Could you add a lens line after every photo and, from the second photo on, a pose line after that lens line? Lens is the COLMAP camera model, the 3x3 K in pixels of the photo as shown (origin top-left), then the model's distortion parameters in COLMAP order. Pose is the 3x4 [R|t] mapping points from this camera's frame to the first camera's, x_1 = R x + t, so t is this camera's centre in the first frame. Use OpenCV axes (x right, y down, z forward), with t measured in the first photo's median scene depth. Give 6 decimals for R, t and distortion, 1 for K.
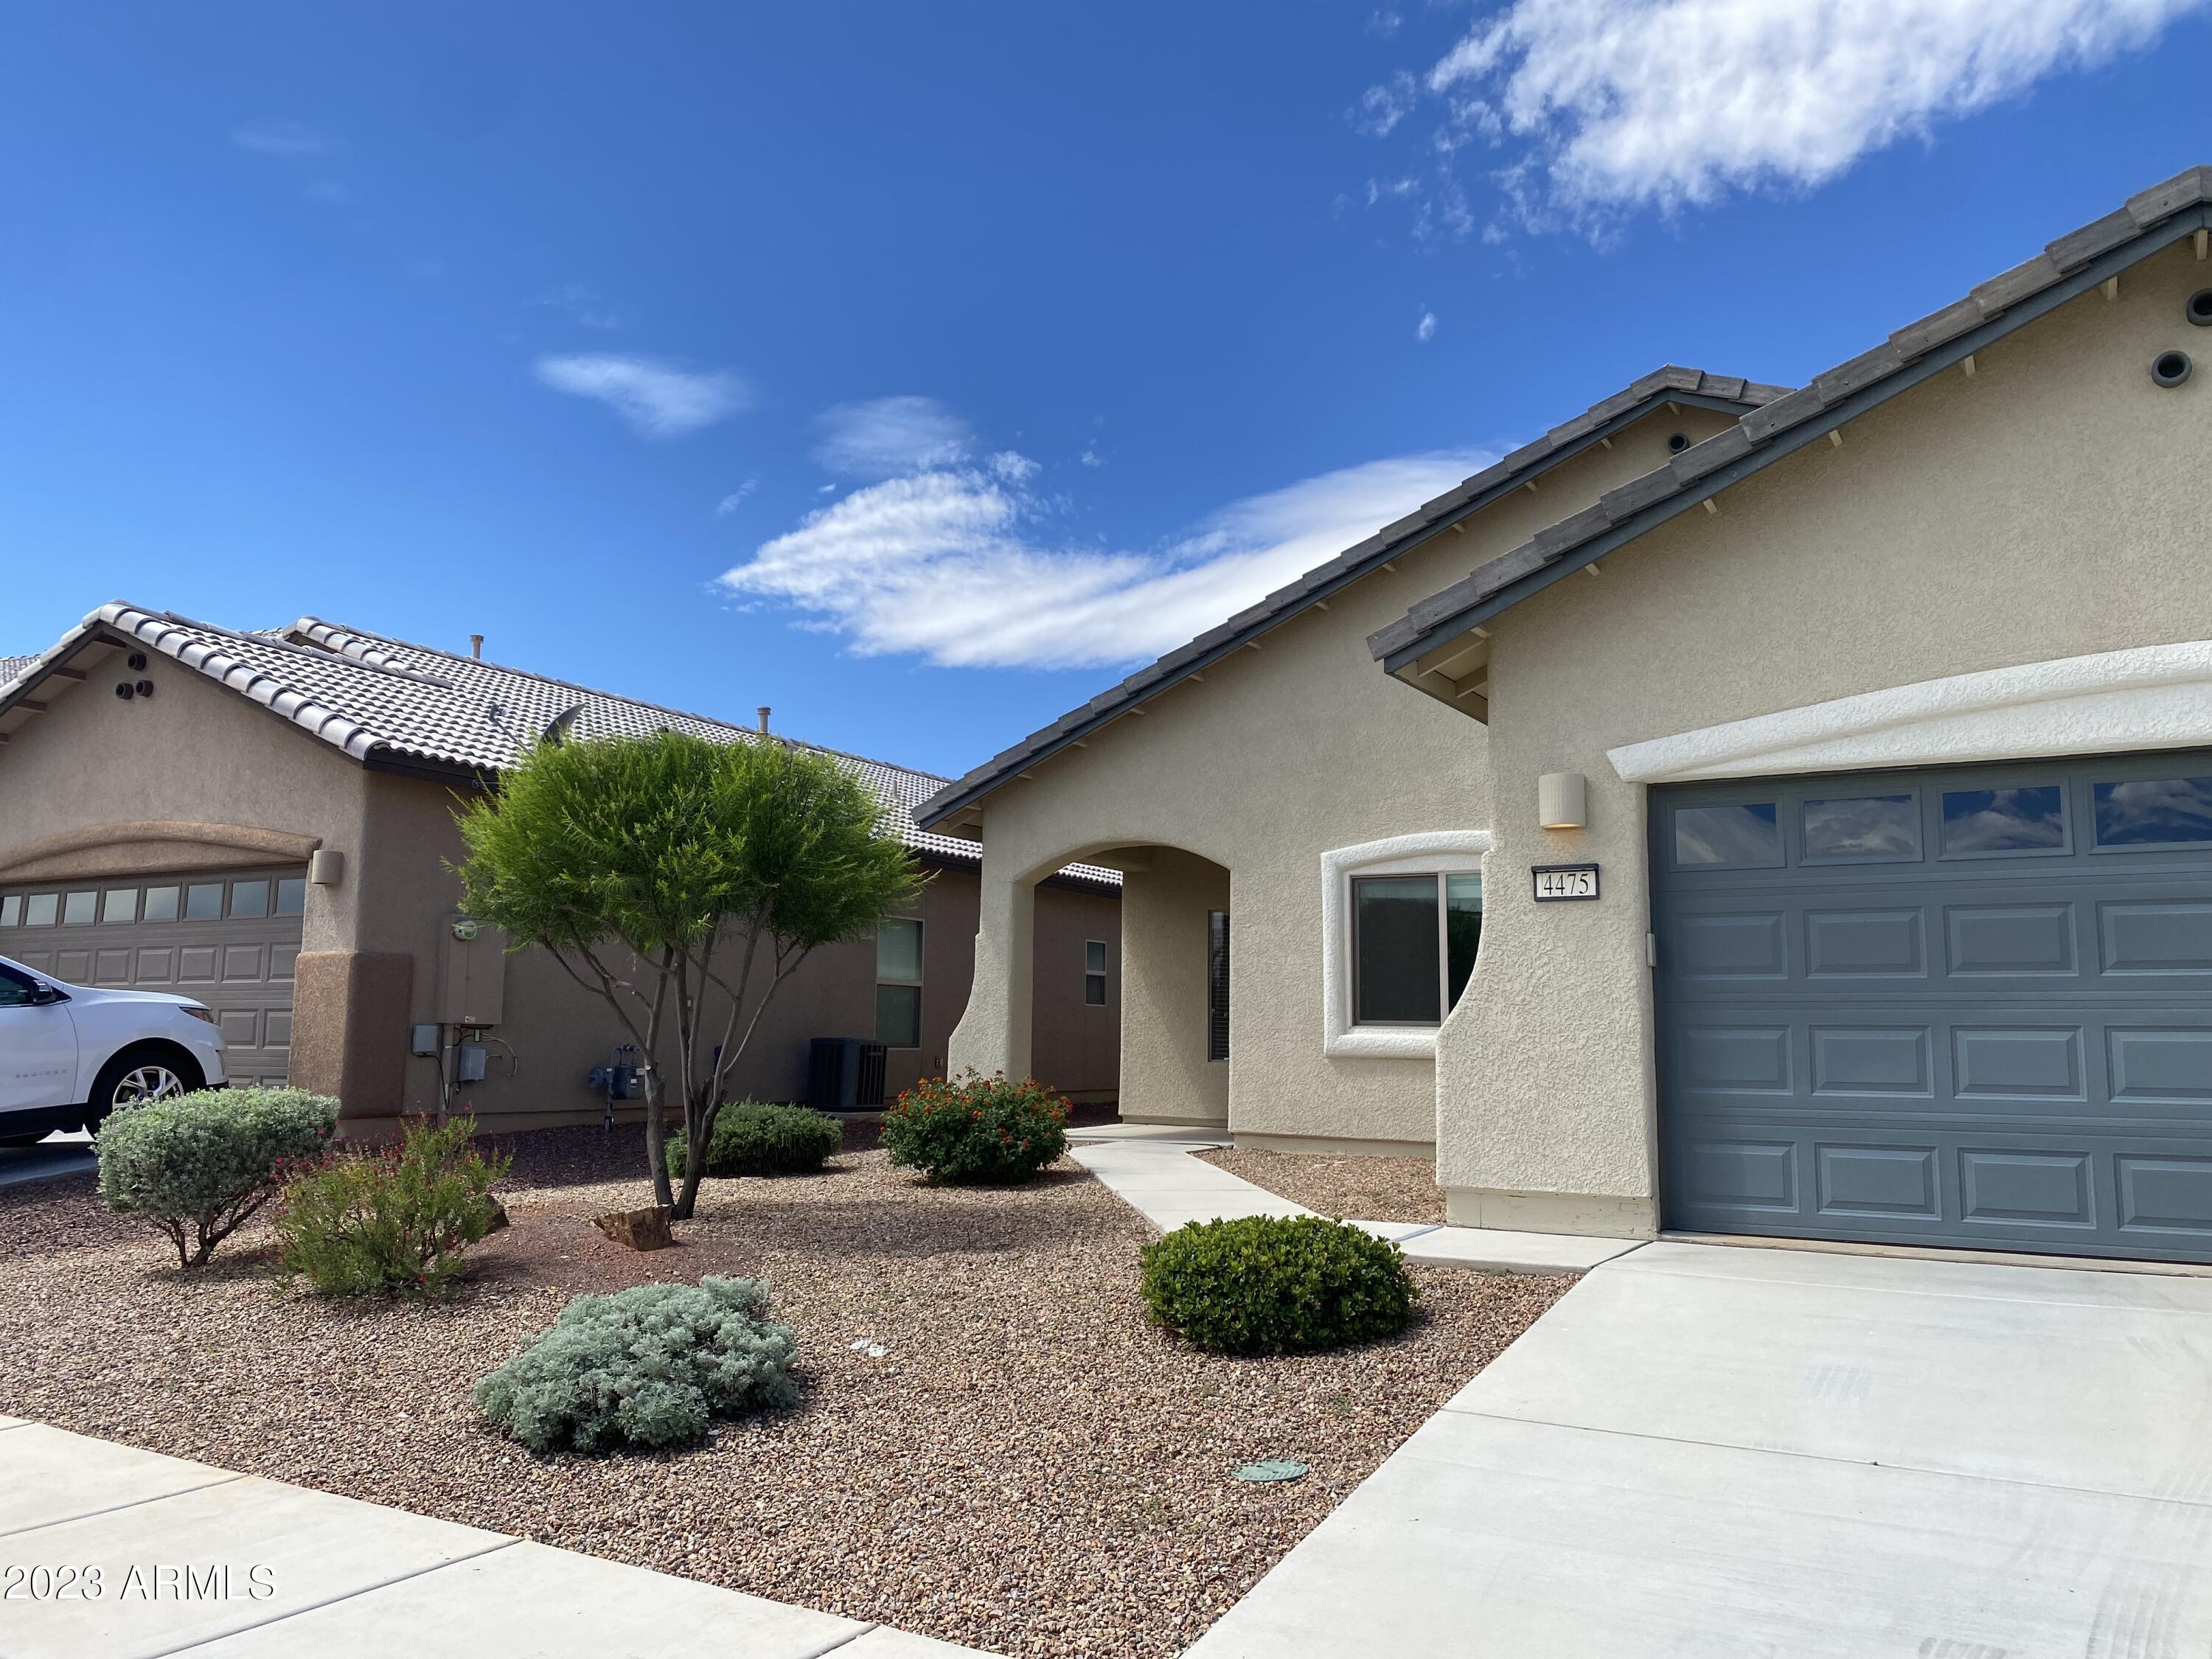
lens RADIAL K [[1735.3, 0, 1118.9], [0, 1735.3, 858.4], [0, 0, 1]] dist [0.095703, -0.102005]
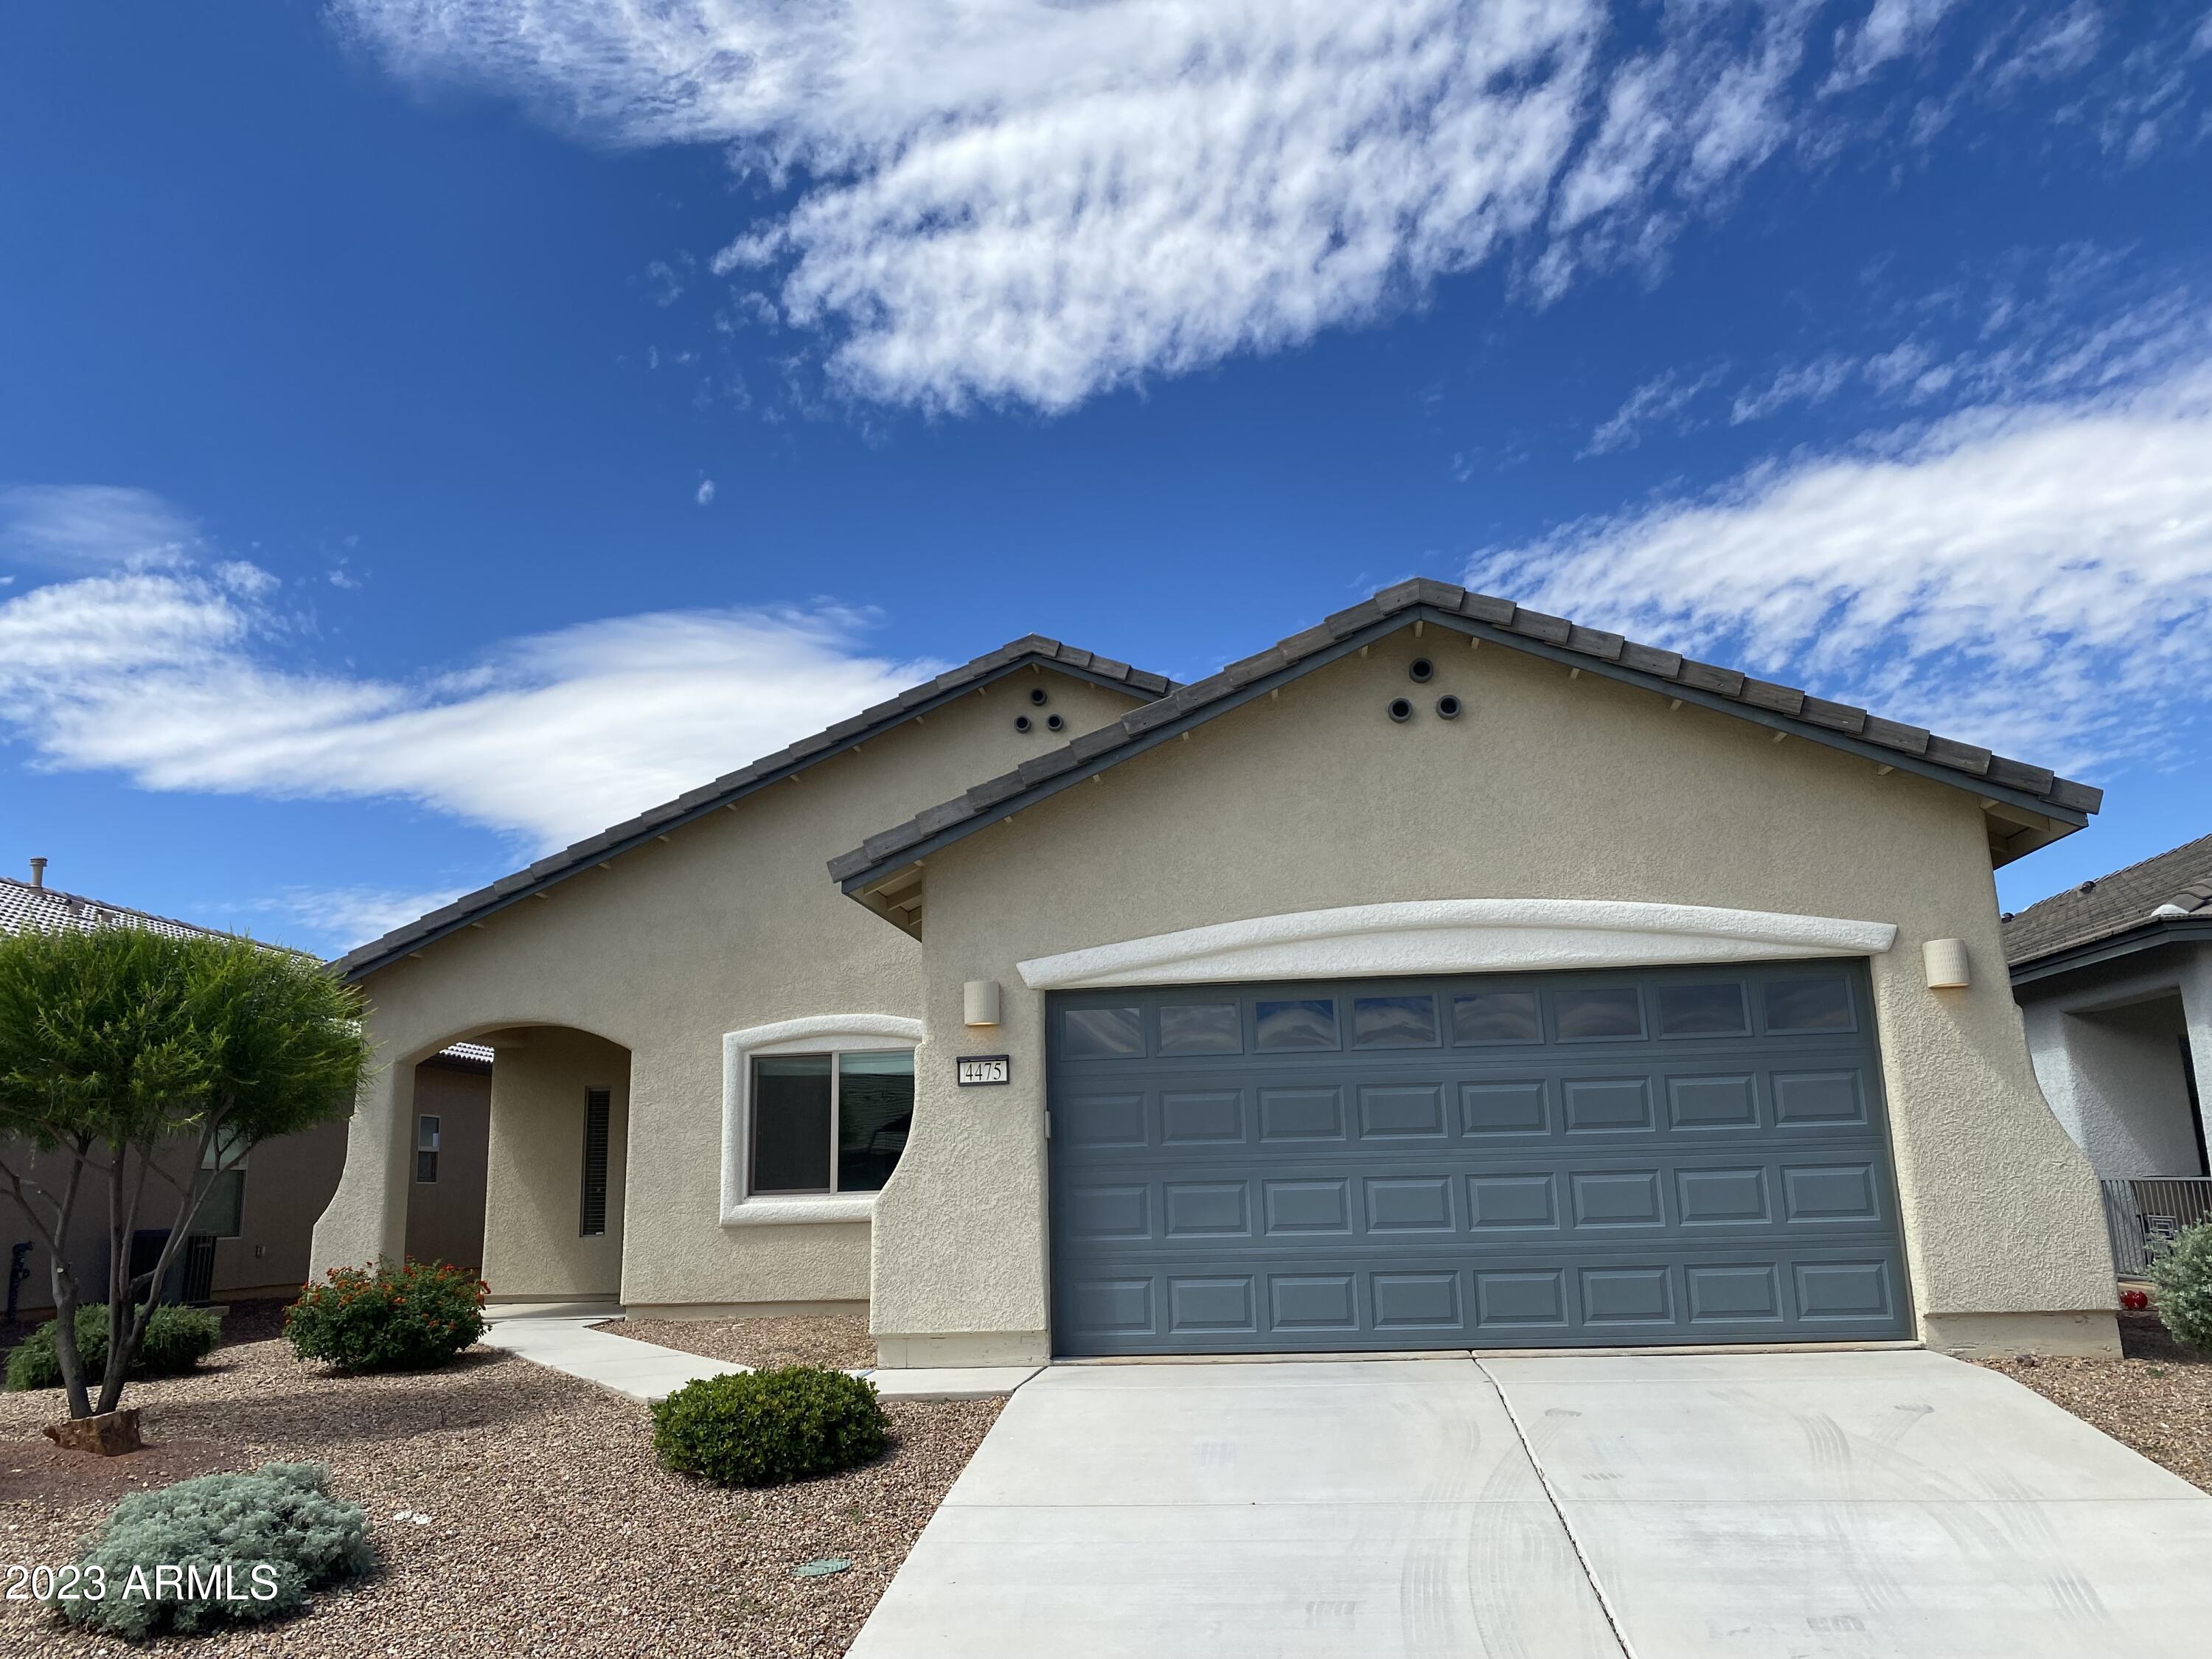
lens RADIAL K [[1735.3, 0, 1118.9], [0, 1735.3, 858.4], [0, 0, 1]] dist [0.095703, -0.102005]
pose [[0.917769, 0.042528, 0.394832, -0.143053], [-0.007020, 0.995831, -0.090944, -0.024014], [-0.397054, 0.080693, 0.914241, -0.160408]]
